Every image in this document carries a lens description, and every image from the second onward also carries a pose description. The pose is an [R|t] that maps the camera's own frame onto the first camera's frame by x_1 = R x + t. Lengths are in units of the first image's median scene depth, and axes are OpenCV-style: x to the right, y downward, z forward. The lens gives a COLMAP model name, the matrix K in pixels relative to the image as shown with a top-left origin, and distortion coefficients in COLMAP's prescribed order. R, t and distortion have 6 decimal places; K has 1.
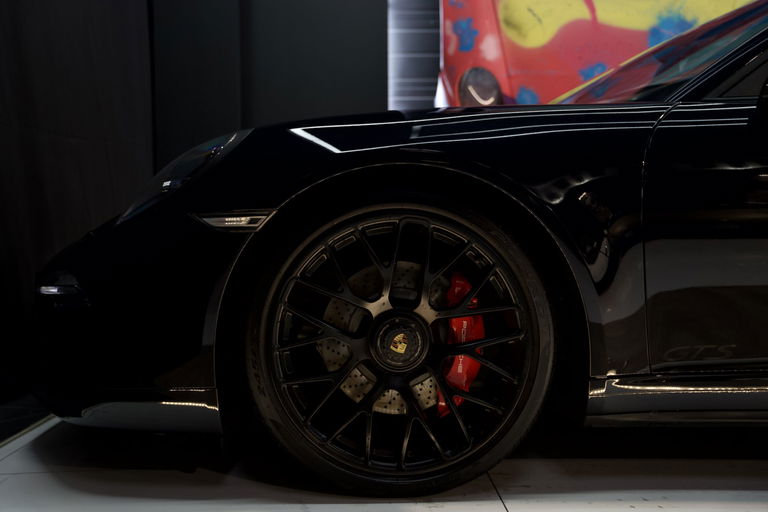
lens RADIAL K [[805.5, 0, 383.6], [0, 805.5, 255.9], [0, 0, 1]] dist [0.063119, 0.000000]
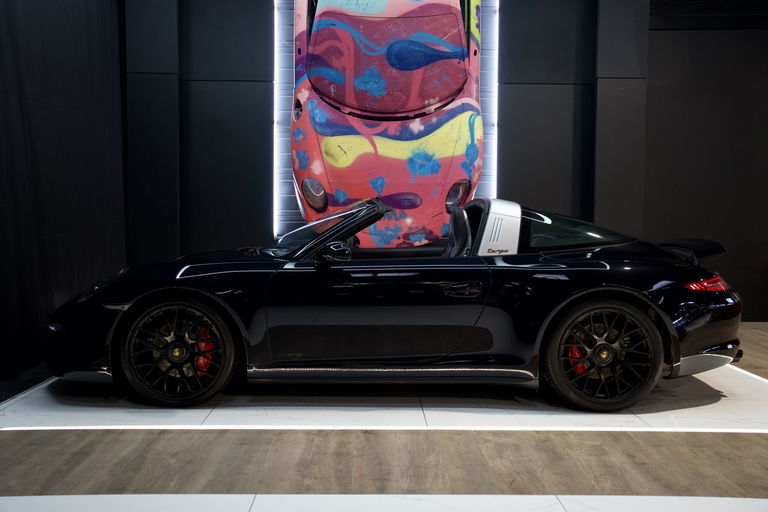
lens RADIAL K [[722.3, 0, 384.8], [0, 722.3, 256.8], [0, 0, 1]] dist [-0.009341, 0.000000]
pose [[0.999856, 0.013514, 0.010223, 0.684057], [-0.013789, 0.999533, 0.027283, -0.286528], [-0.009849, -0.027420, 0.999575, -1.423656]]
